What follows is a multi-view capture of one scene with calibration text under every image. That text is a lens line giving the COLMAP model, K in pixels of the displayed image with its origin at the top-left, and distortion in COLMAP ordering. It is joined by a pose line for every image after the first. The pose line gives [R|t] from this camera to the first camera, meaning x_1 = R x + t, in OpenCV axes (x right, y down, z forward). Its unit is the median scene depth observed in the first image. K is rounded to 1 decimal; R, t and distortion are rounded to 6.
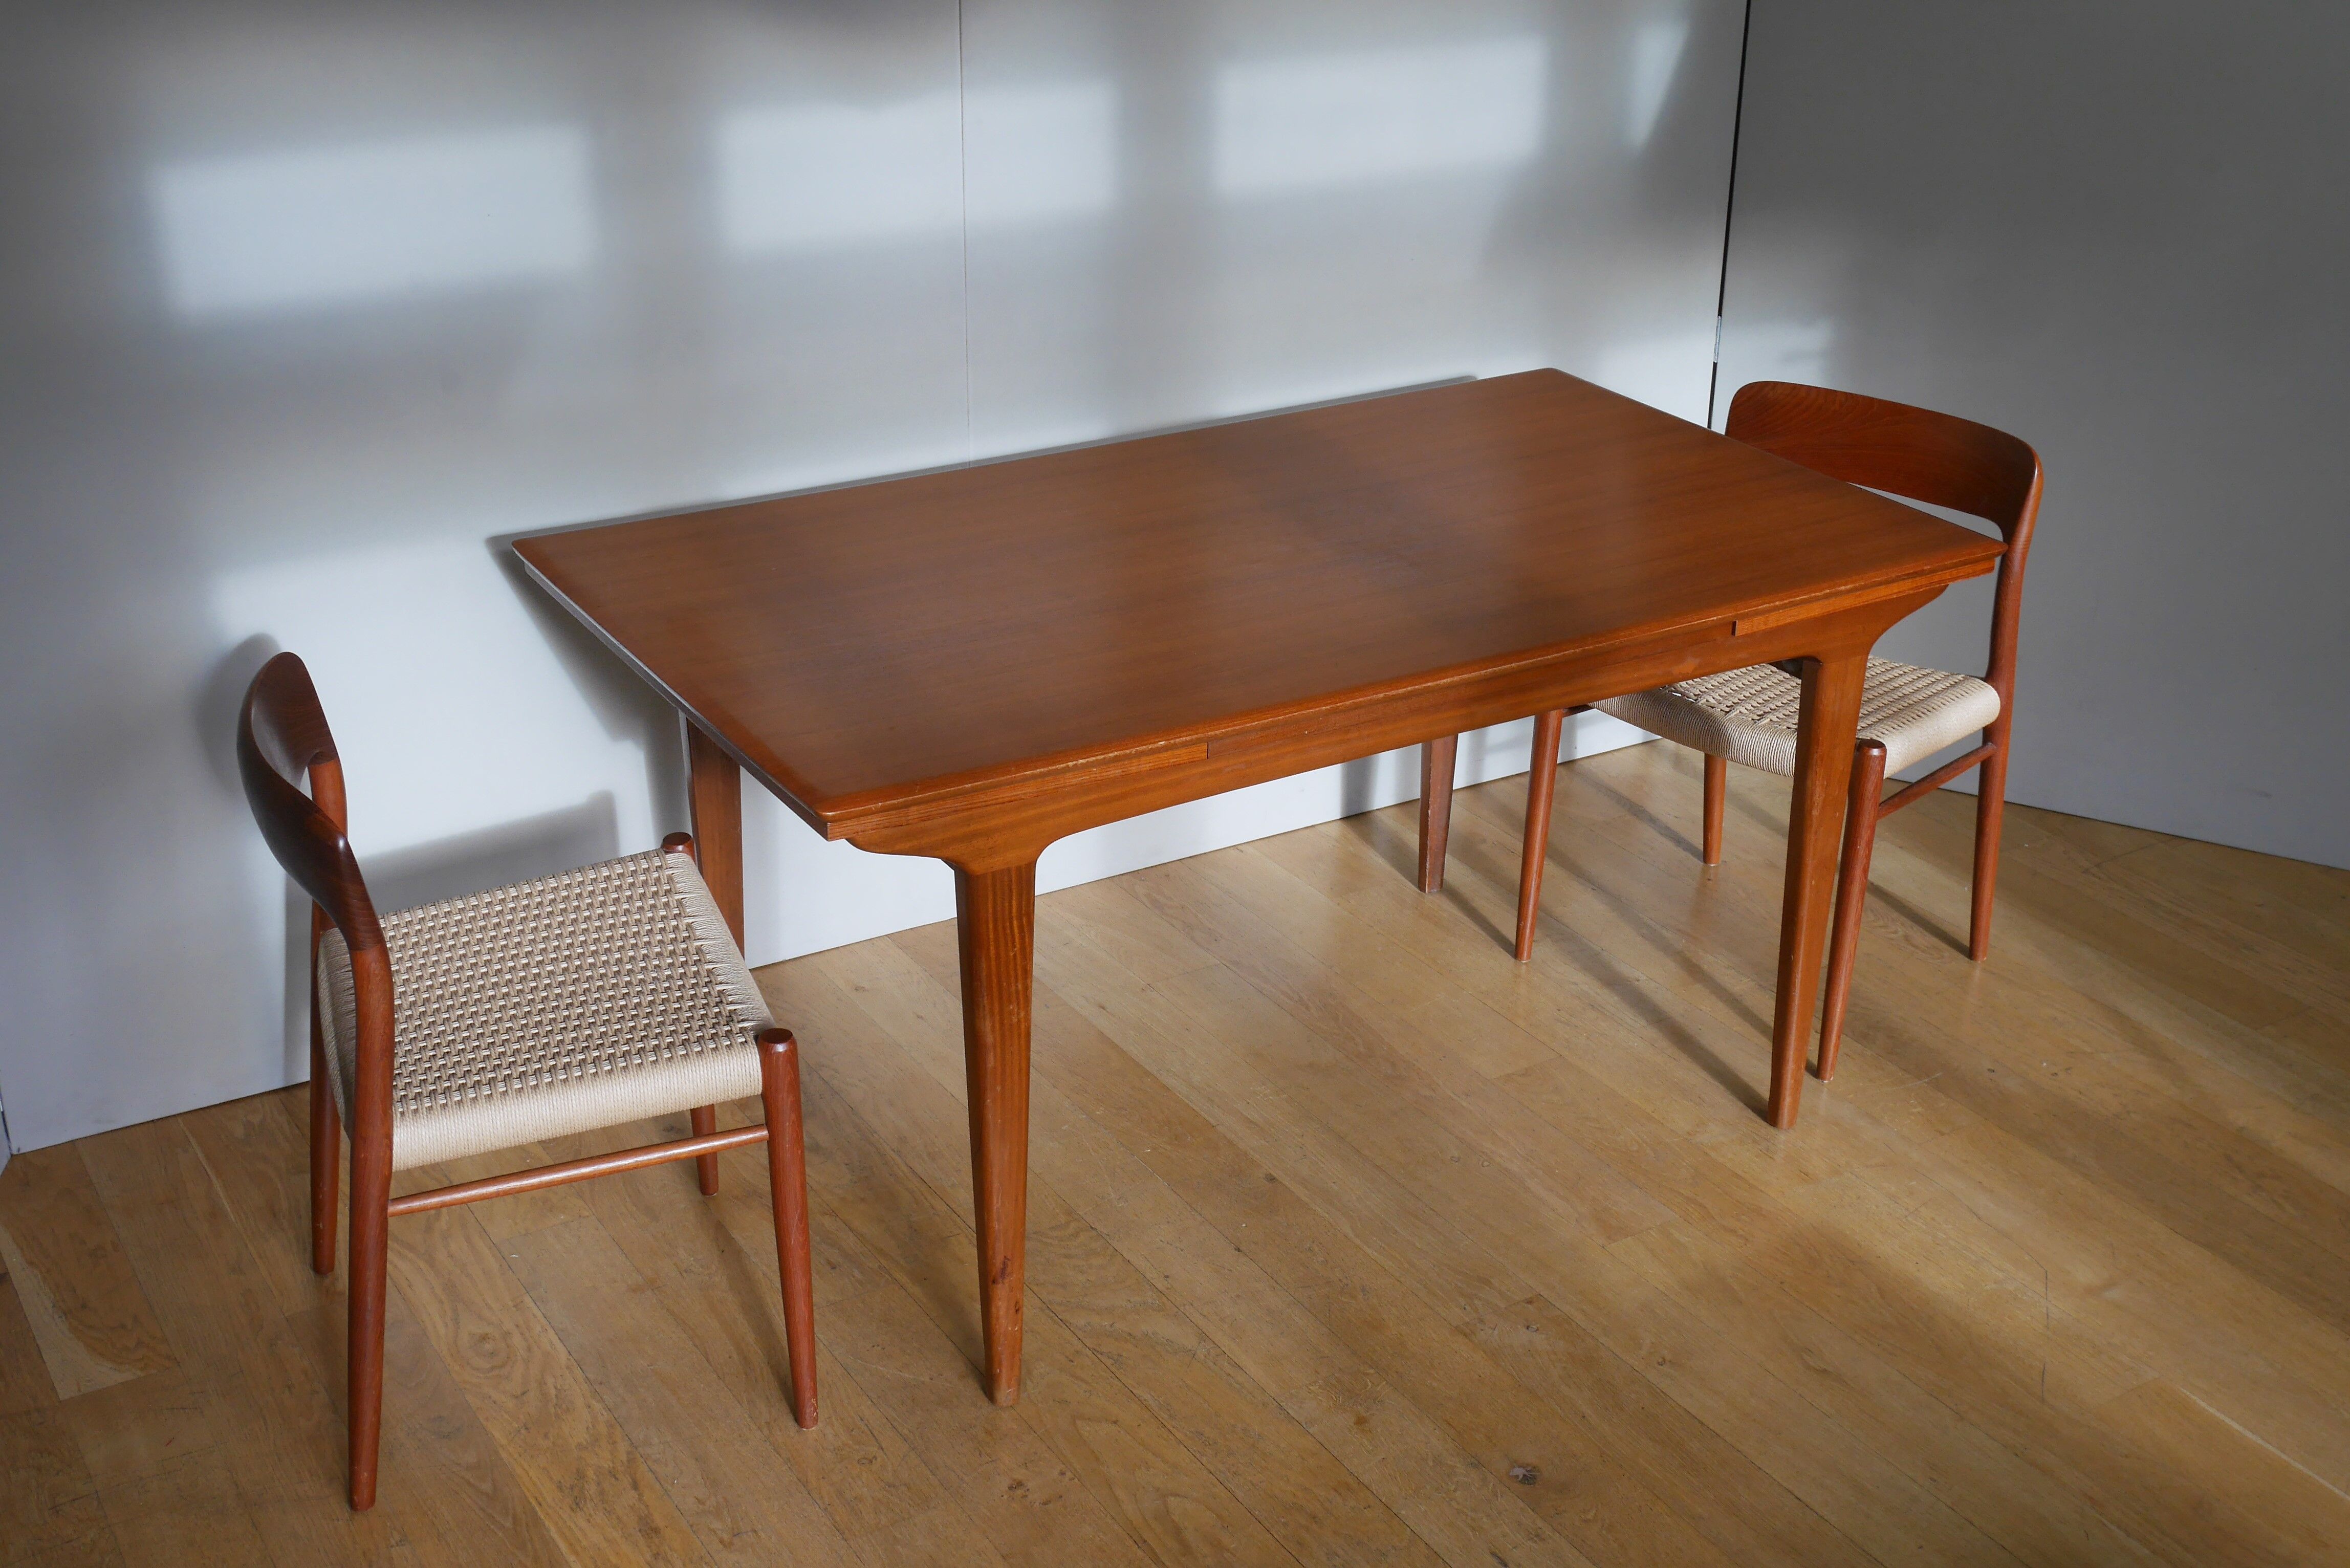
lens RADIAL K [[2655.5, 0, 1175.0], [0, 2655.5, 784.0], [0, 0, 1]] dist [-0.019212, 0.004609]
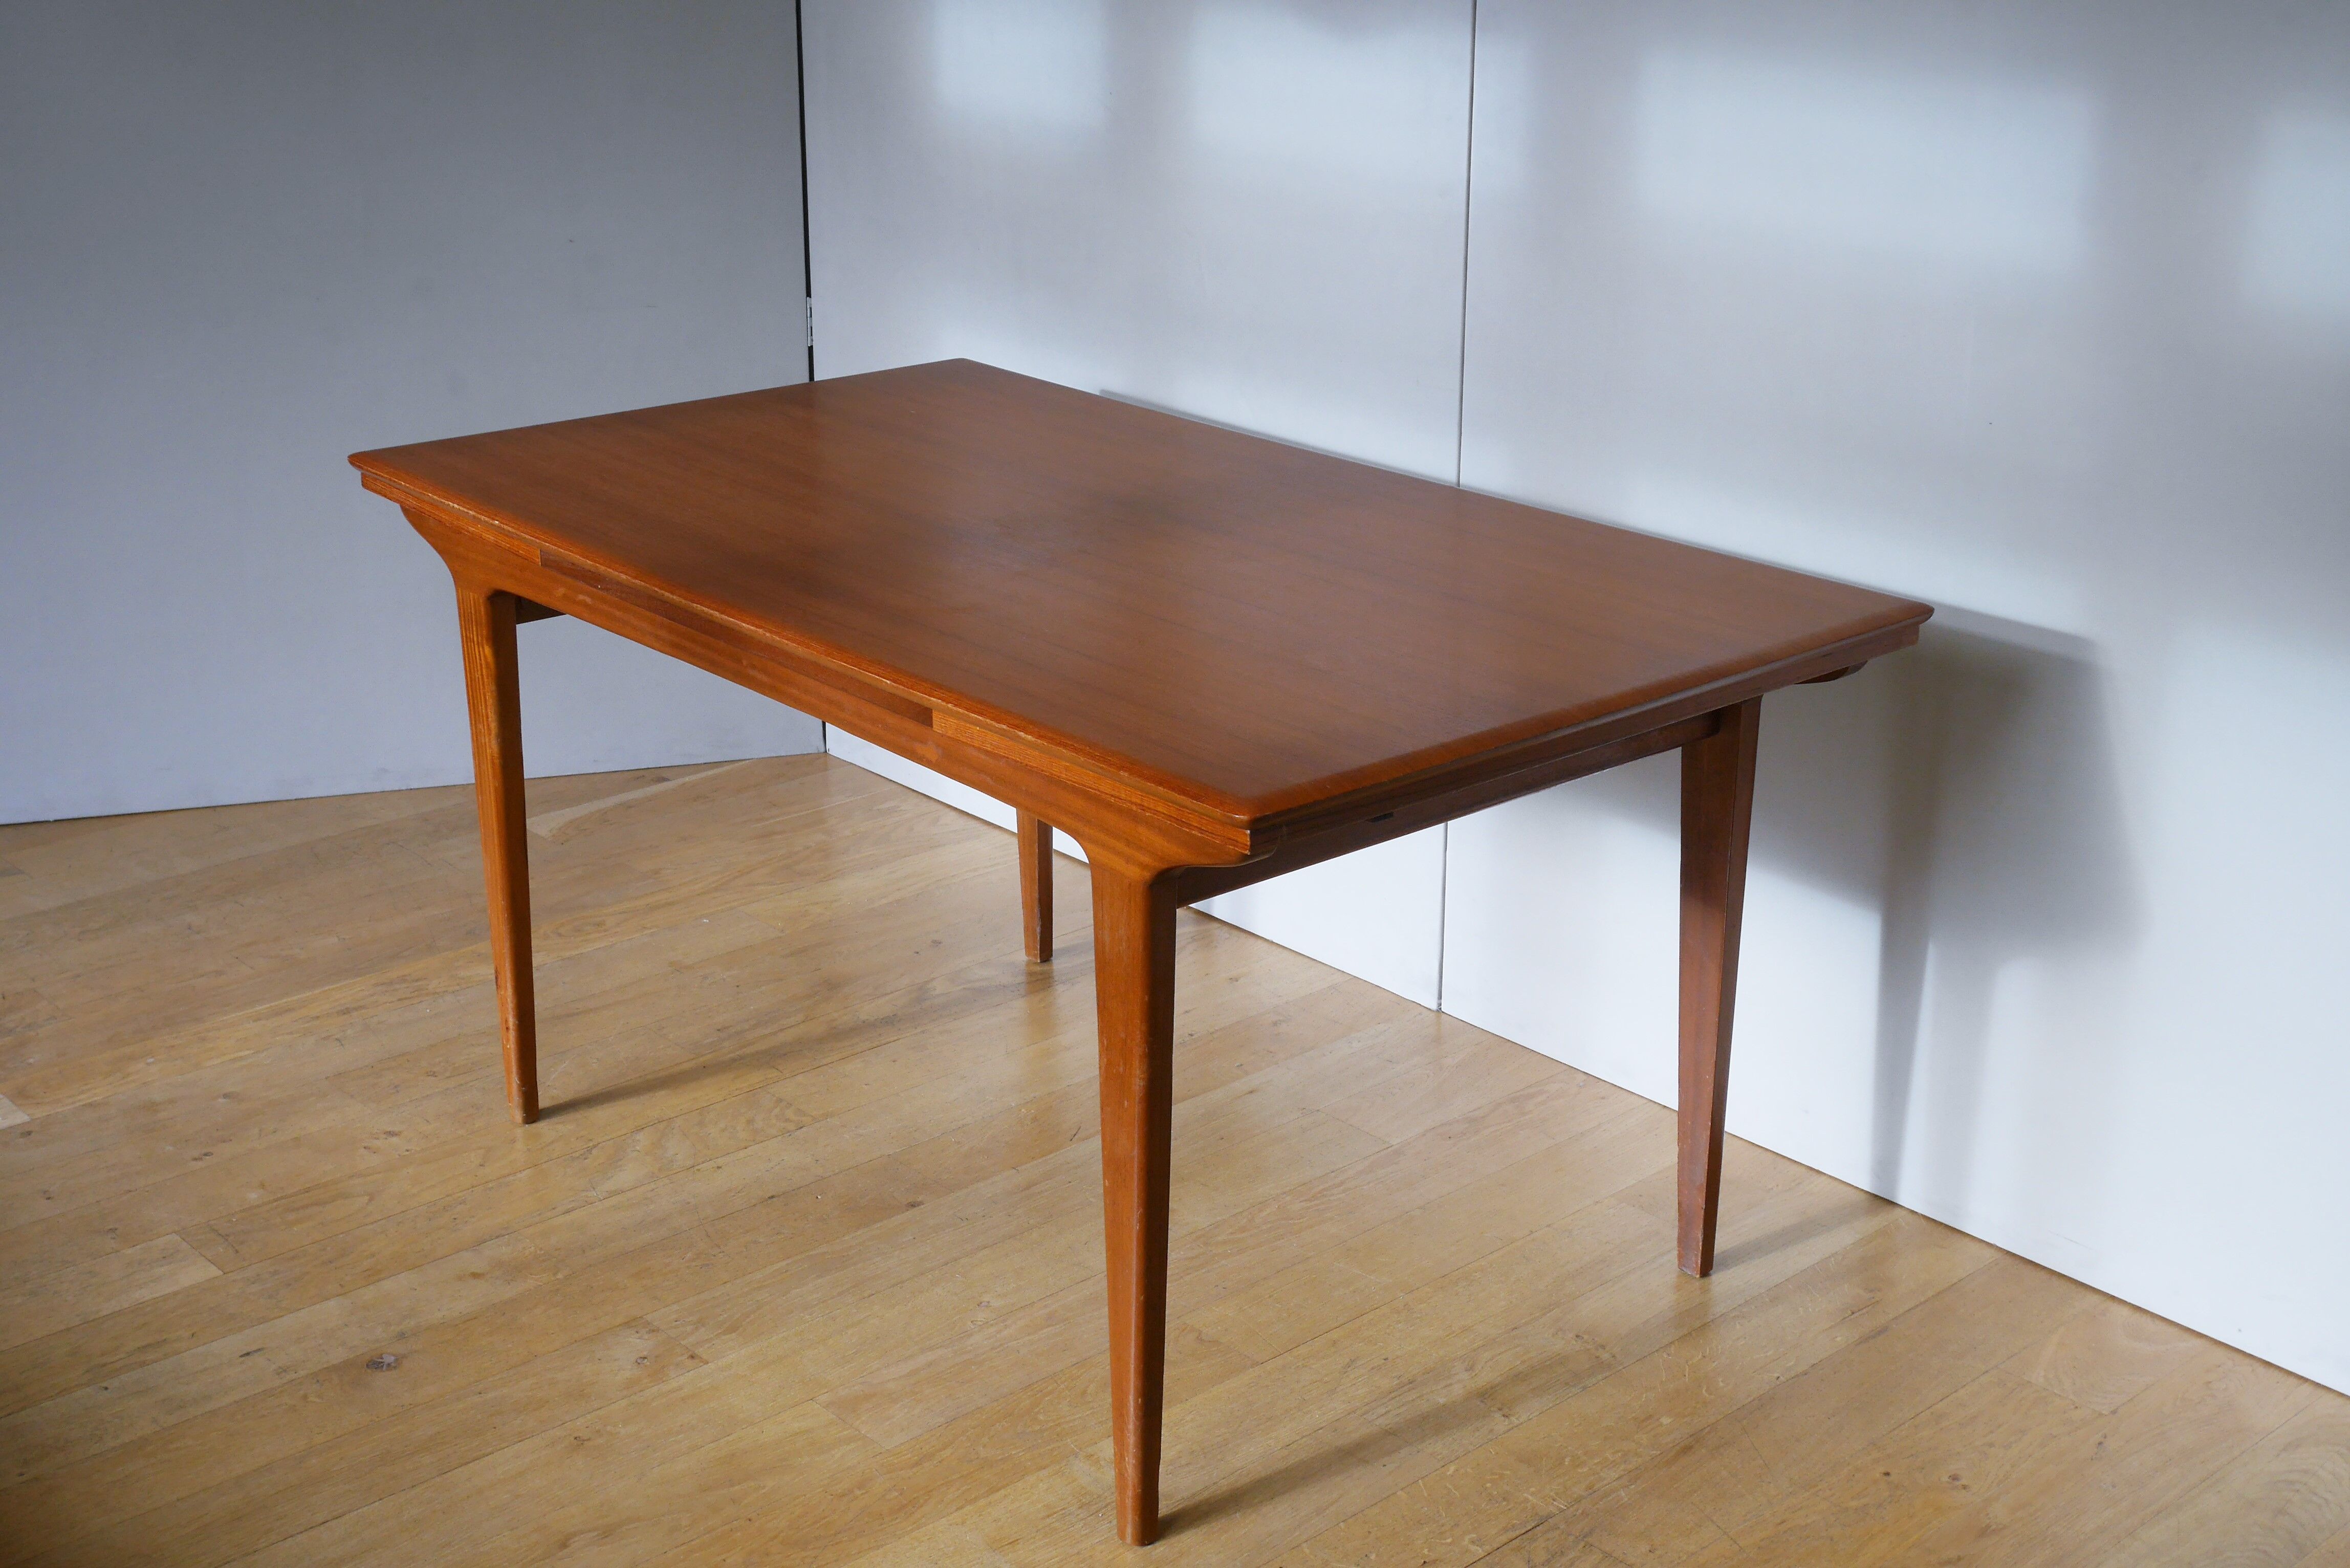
lens RADIAL K [[3008.8, 0, 1175.0], [0, 3008.8, 784.0], [0, 0, 1]] dist [0.025163, -0.013869]
pose [[0.170100, 0.314071, -0.934037, 1.042450], [-0.406514, 0.885805, 0.223822, -0.263556], [0.897670, 0.341628, 0.278350, 0.807617]]
